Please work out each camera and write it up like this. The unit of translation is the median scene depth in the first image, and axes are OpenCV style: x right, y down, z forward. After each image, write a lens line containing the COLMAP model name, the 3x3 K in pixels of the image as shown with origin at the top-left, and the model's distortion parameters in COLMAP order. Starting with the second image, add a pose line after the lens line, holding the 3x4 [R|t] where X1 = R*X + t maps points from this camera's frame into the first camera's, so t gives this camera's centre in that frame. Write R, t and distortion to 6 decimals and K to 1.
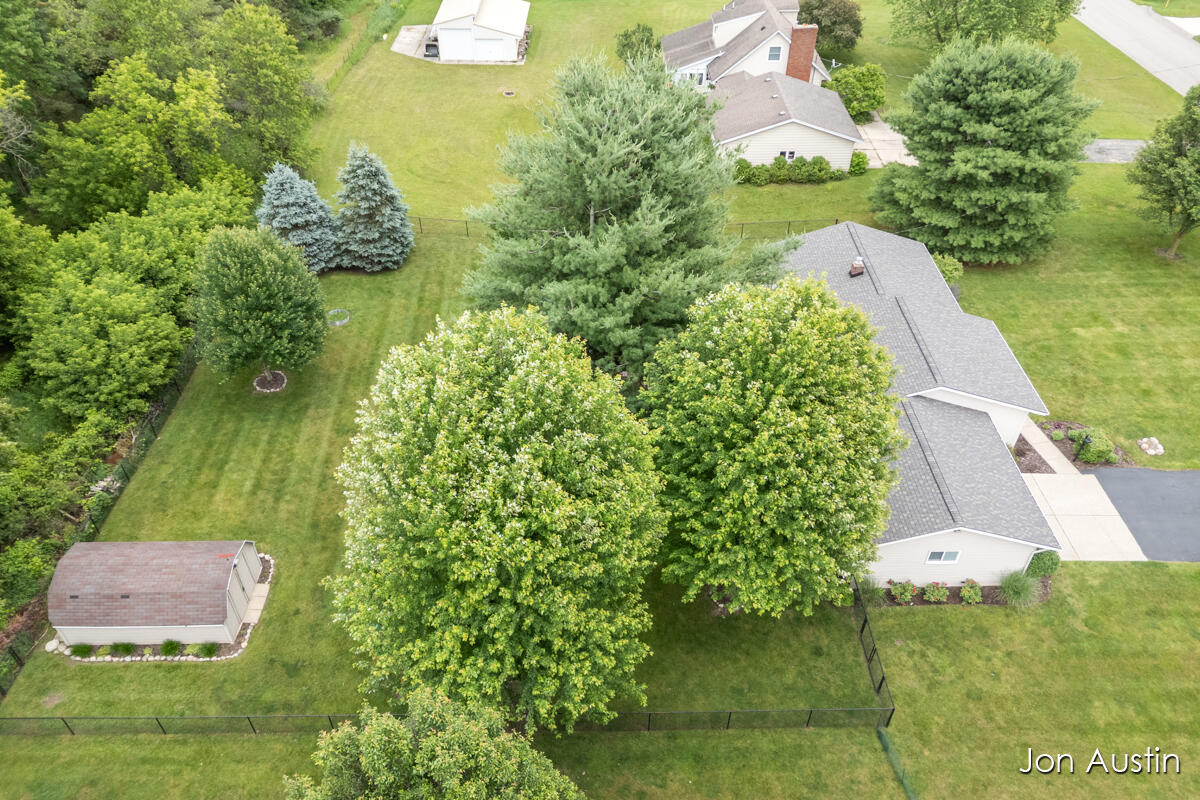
lens RADIAL K [[880.8, 0, 598.0], [0, 880.8, 396.4], [0, 0, 1]] dist [0.087556, -0.089814]
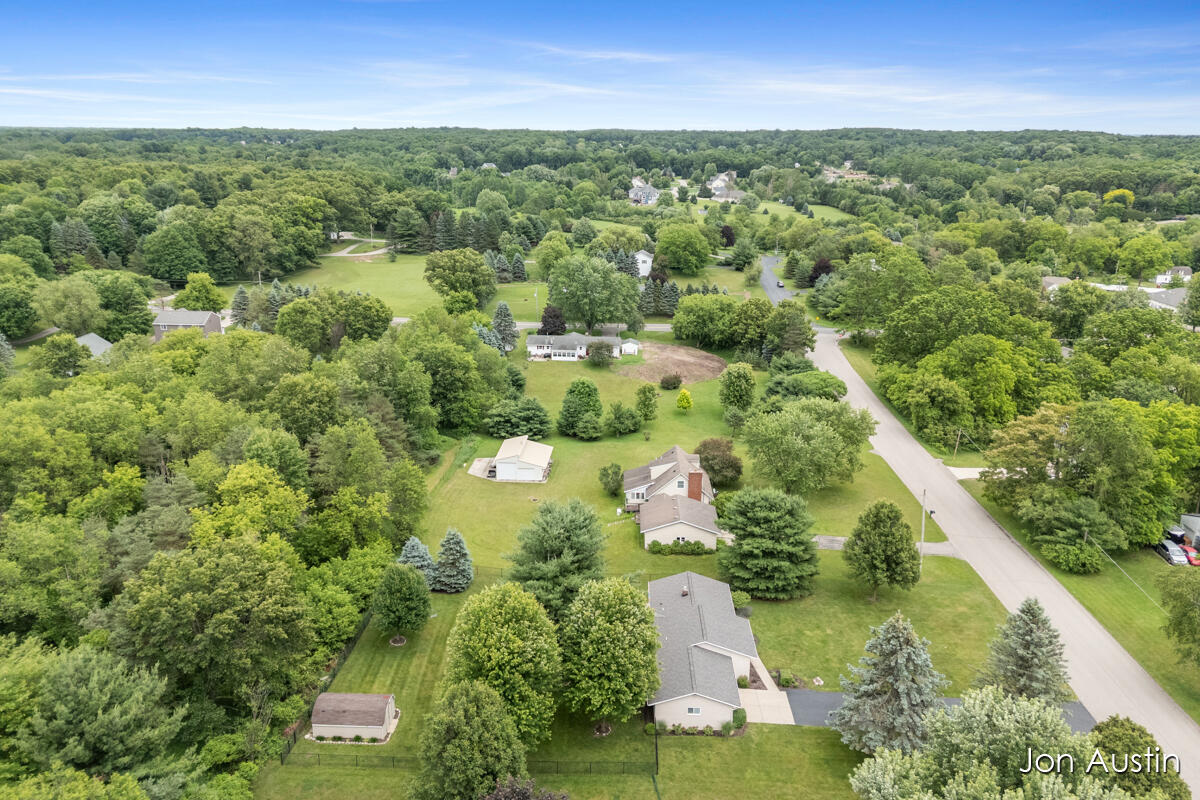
lens RADIAL K [[880.8, 0, 598.0], [0, 880.8, 396.4], [0, 0, 1]] dist [0.087556, -0.089814]
pose [[0.998435, 0.019143, -0.052538, 0.171508], [-0.039177, 0.909886, -0.413005, 0.277169], [0.039897, 0.414417, 0.909212, -0.991634]]
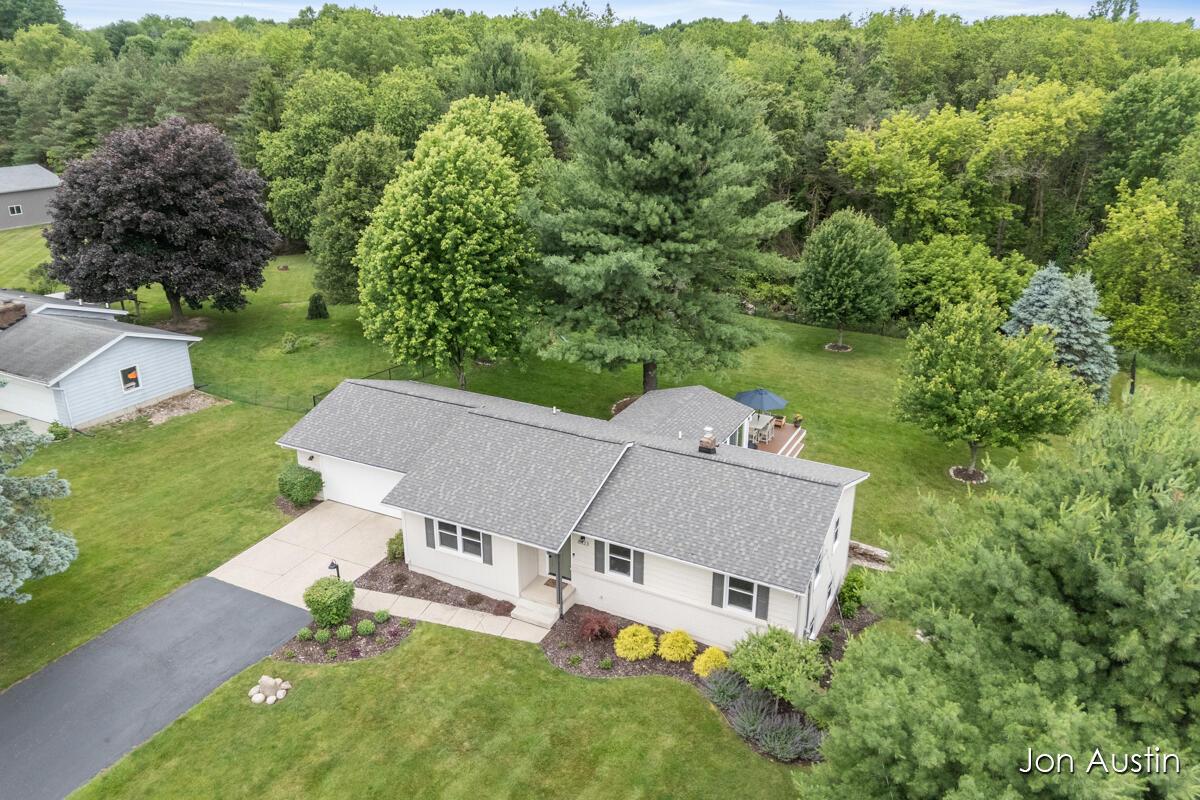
lens RADIAL K [[880.8, 0, 598.0], [0, 880.8, 396.4], [0, 0, 1]] dist [0.087556, -0.089814]
pose [[-0.483613, 0.305096, -0.820387, 0.805439], [-0.573579, 0.597522, 0.560334, -0.459052], [0.661155, 0.741542, -0.113973, 0.908435]]
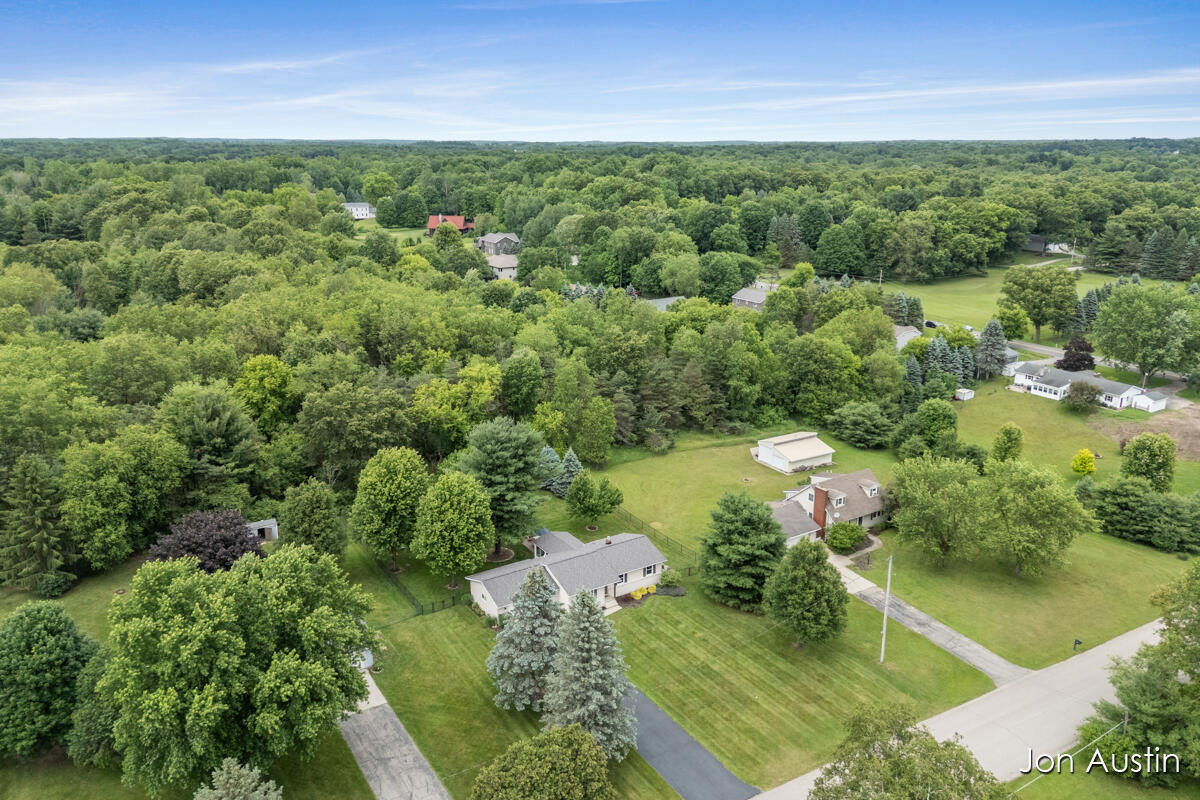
lens RADIAL K [[880.8, 0, 598.0], [0, 880.8, 396.4], [0, 0, 1]] dist [0.087556, -0.089814]
pose [[0.525965, 0.231979, -0.818259, 1.920360], [-0.556627, 0.821313, -0.124947, -0.140101], [0.643061, 0.521183, 0.561107, -0.486328]]
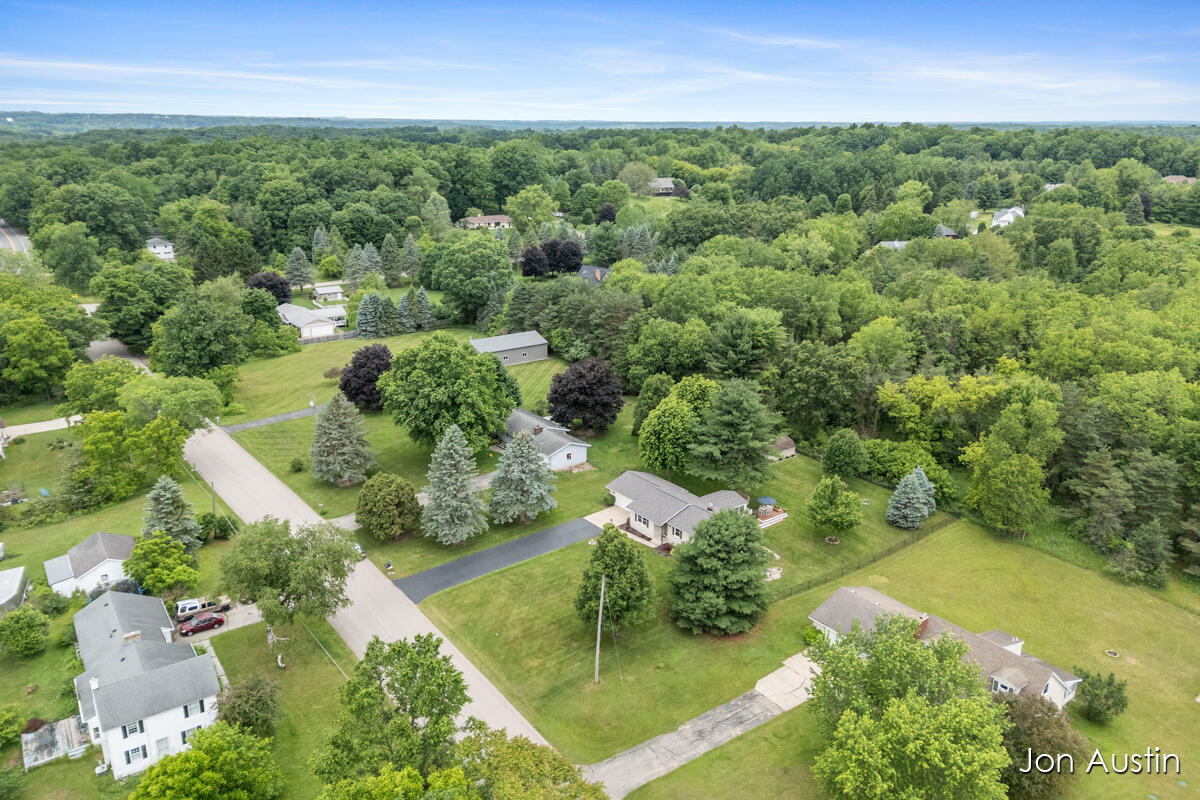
lens RADIAL K [[880.8, 0, 598.0], [0, 880.8, 396.4], [0, 0, 1]] dist [0.087556, -0.089814]
pose [[-0.804989, 0.168671, -0.568808, 1.759399], [-0.396159, 0.560869, 0.726969, -1.852871], [0.441646, 0.810541, -0.384673, 1.434319]]
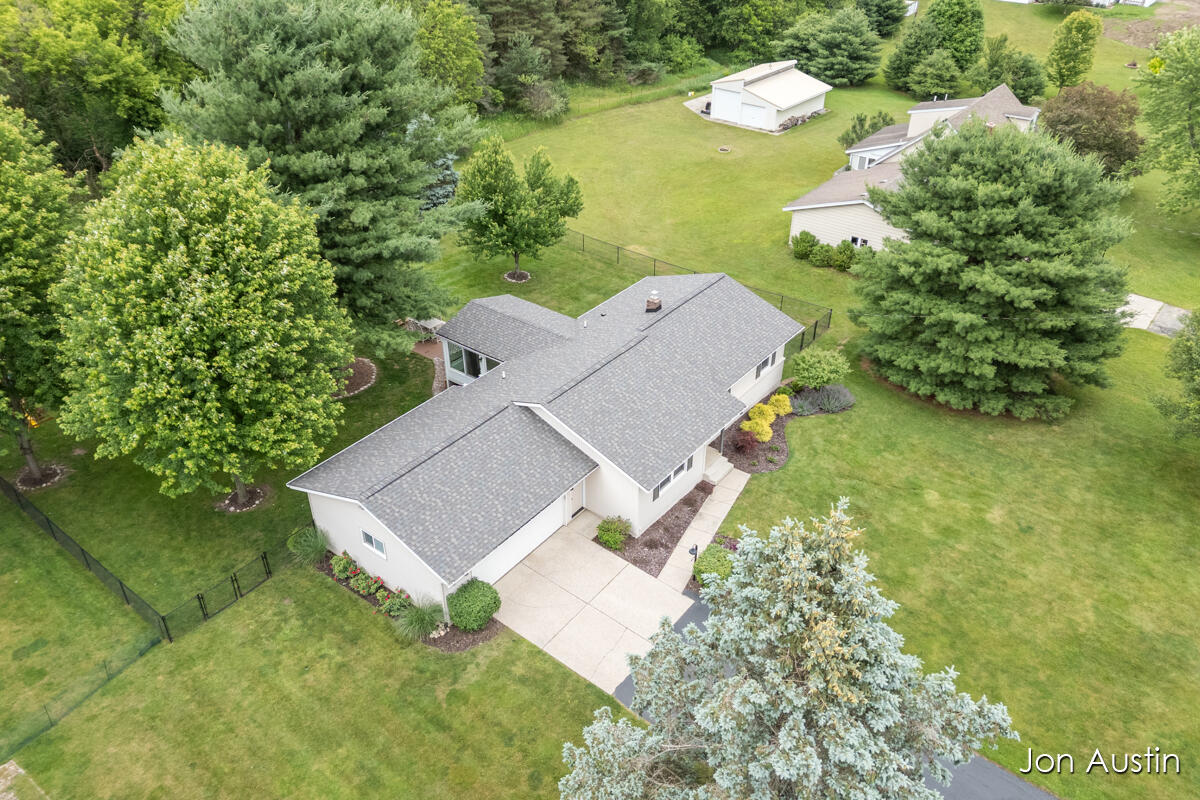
lens RADIAL K [[880.8, 0, 598.0], [0, 880.8, 396.4], [0, 0, 1]] dist [0.087556, -0.089814]
pose [[0.777239, 0.344542, -0.526489, 0.678470], [-0.411491, 0.911346, -0.011074, -0.025272], [0.475998, 0.225252, 0.850110, 0.224151]]
